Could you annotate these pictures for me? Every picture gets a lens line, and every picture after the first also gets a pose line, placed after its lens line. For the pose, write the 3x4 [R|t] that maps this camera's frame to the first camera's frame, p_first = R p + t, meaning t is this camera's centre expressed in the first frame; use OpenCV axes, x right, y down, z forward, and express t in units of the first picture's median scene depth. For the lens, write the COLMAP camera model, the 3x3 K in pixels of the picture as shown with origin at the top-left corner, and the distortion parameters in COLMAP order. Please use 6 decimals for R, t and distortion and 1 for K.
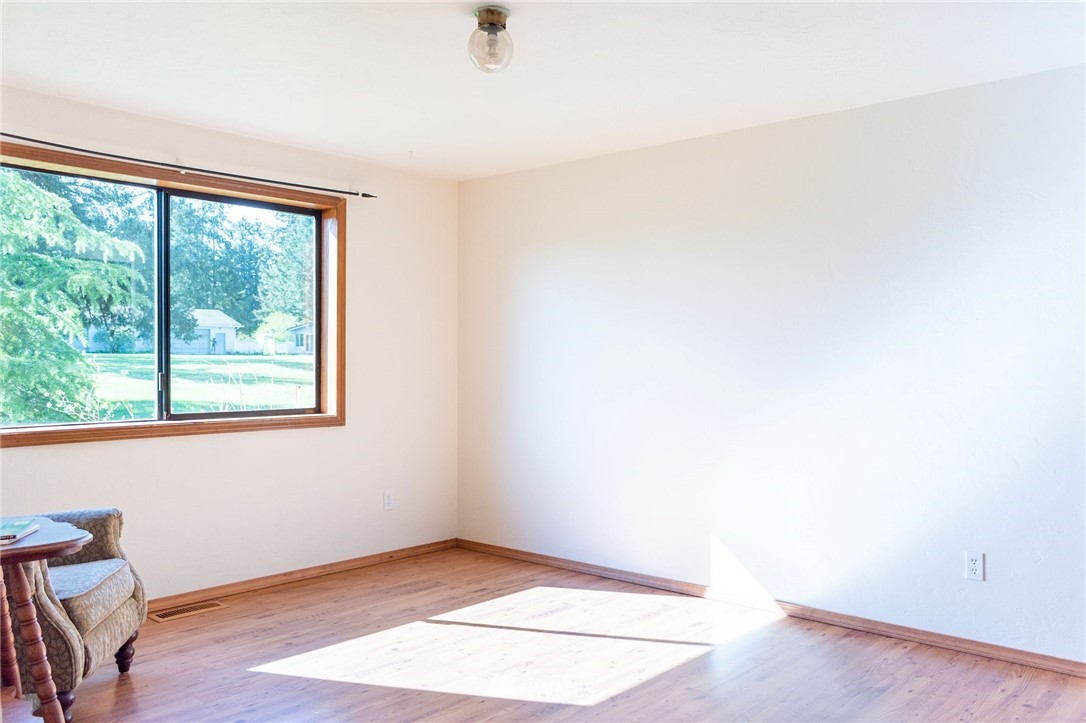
lens RADIAL K [[841.5, 0, 544.1], [0, 841.5, 366.7], [0, 0, 1]] dist [0.027644, -0.002268]
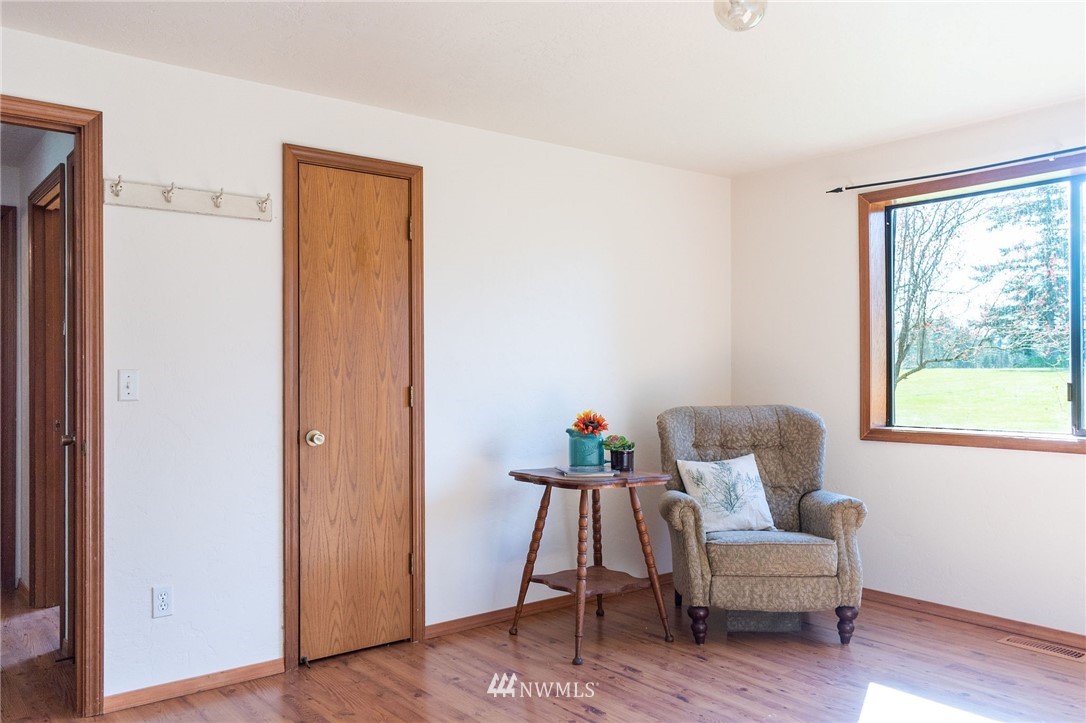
lens RADIAL K [[841.5, 0, 550.4], [0, 841.5, 358.0], [0, 0, 1]] dist [0.027644, -0.002268]
pose [[-0.126512, -0.012106, -0.991891, 0.589452], [0.003876, 0.999912, -0.012698, -0.010020], [0.991958, -0.005451, -0.126453, 0.645889]]
